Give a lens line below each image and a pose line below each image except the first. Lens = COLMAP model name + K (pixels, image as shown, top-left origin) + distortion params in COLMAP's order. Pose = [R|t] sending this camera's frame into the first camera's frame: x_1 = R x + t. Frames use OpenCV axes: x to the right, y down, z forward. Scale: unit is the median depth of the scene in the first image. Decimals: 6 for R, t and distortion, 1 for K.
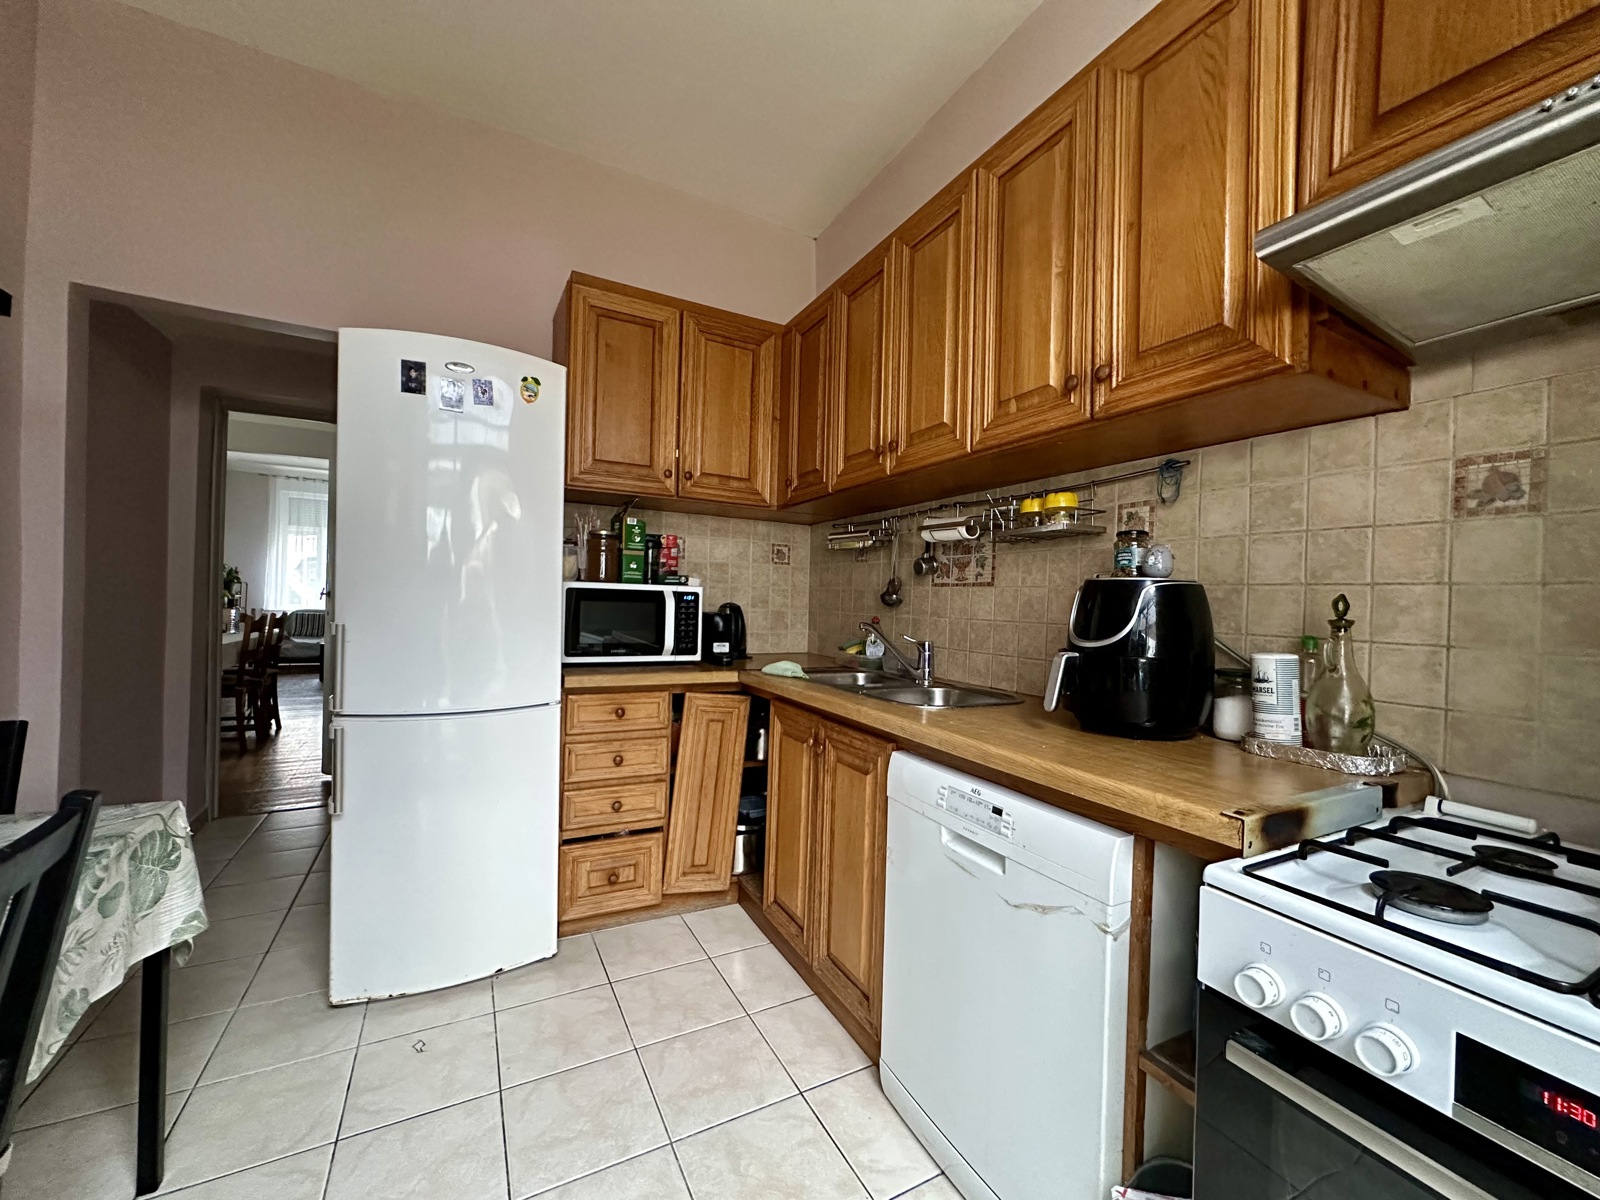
lens RADIAL K [[638.9, 0, 790.5], [0, 638.9, 596.7], [0, 0, 1]] dist [-0.003663, 0.000841]
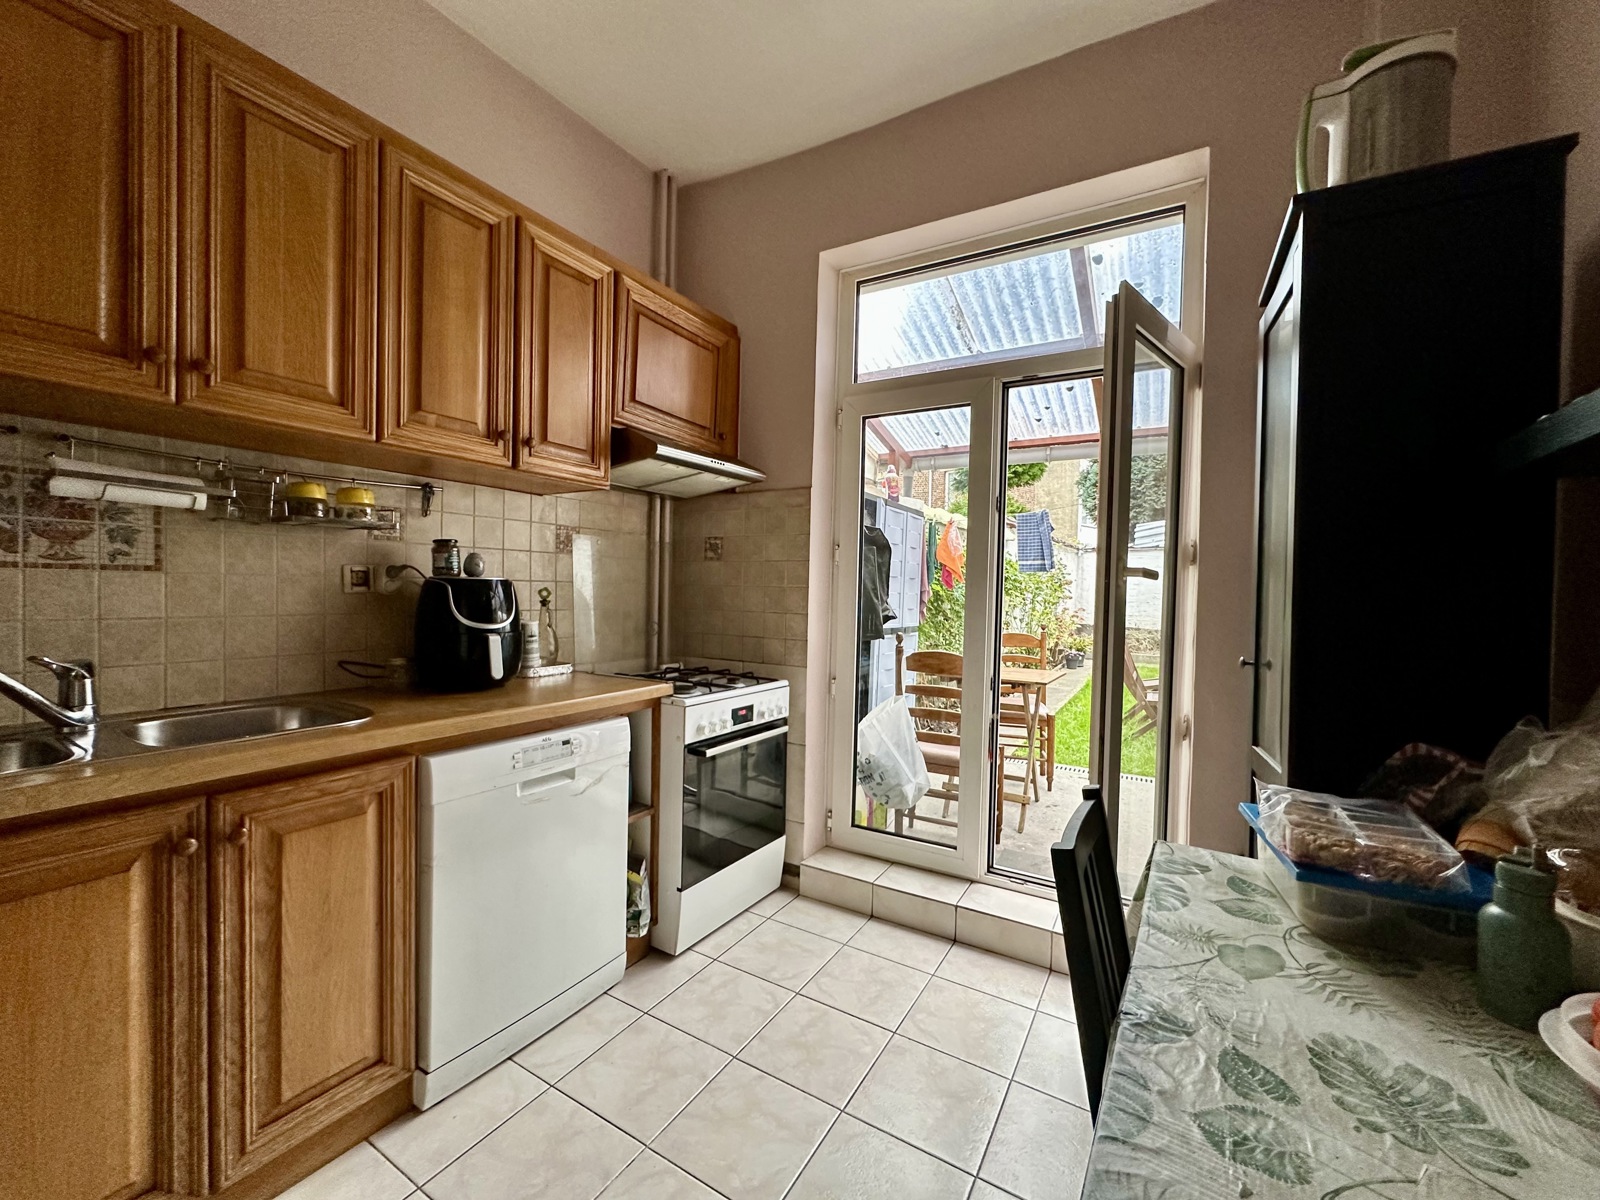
lens RADIAL K [[638.9, 0, 796.4], [0, 638.9, 602.8], [0, 0, 1]] dist [-0.003663, 0.000841]
pose [[-0.523455, -0.061281, 0.849847, -0.790532], [-0.040734, 0.998070, 0.046879, -0.051149], [-0.851079, -0.010078, -0.524941, 0.881261]]
